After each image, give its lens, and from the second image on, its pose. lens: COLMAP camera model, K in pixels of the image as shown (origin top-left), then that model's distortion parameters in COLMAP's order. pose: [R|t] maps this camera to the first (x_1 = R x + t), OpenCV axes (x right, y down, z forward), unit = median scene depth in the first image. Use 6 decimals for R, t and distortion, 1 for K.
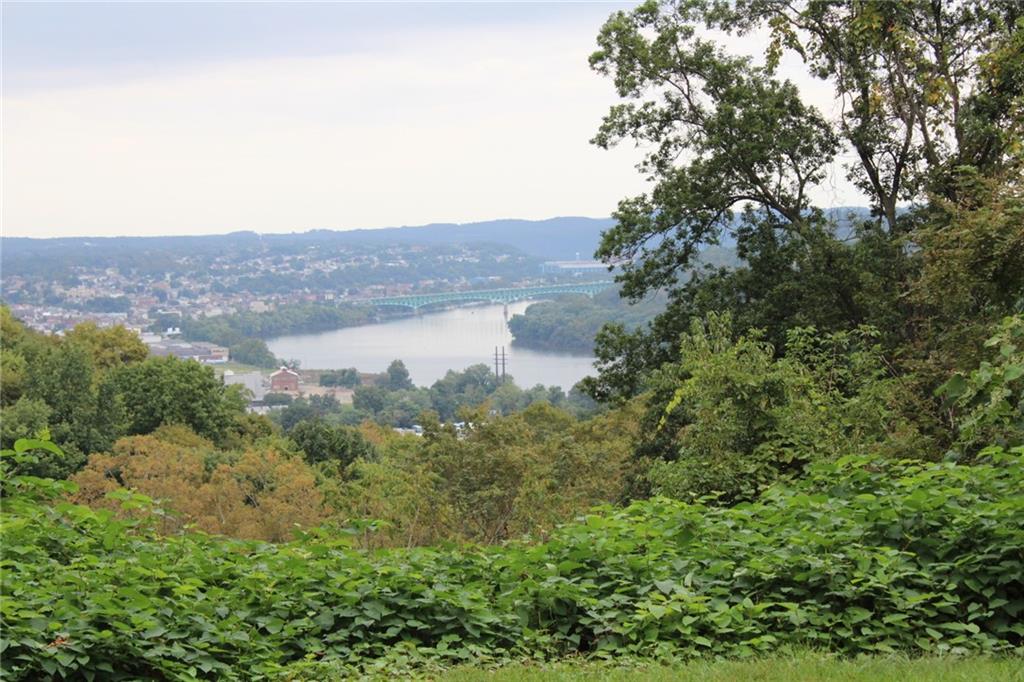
lens RADIAL K [[1690.1, 0, 507.6], [0, 1690.1, 343.1], [0, 0, 1]] dist [0.057952, 0.000000]
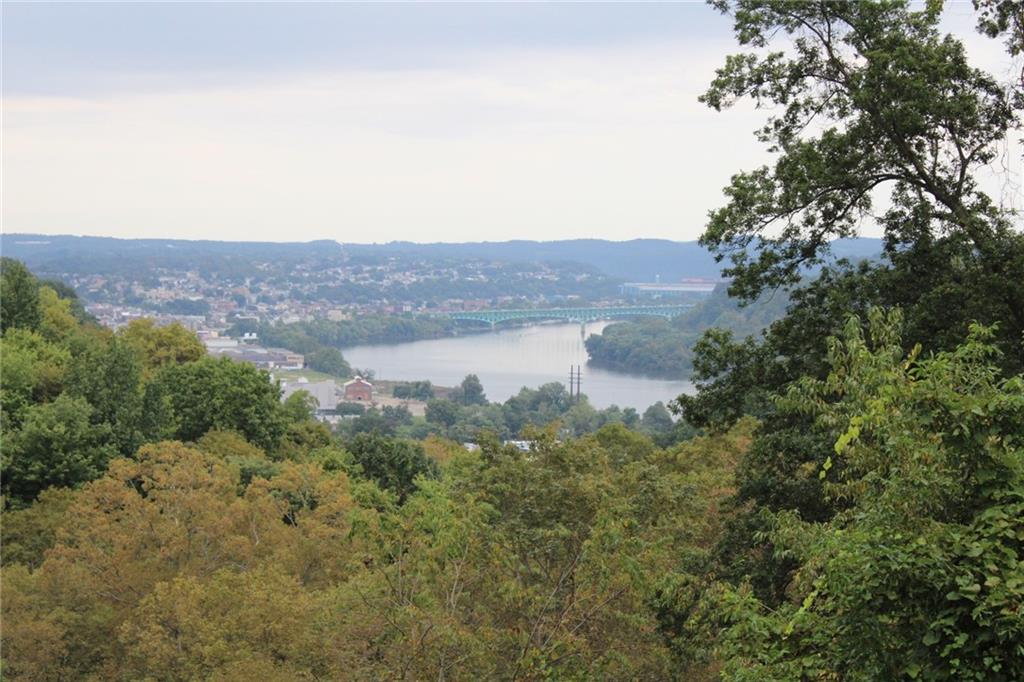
lens RADIAL K [[1690.1, 0, 519.4], [0, 1690.1, 345.3], [0, 0, 1]] dist [0.057952, 0.000000]
pose [[0.998378, 0.042075, -0.038347, -0.000058], [-0.042439, 0.999061, -0.008724, 0.005875], [0.037944, 0.010337, 0.999226, 0.176793]]
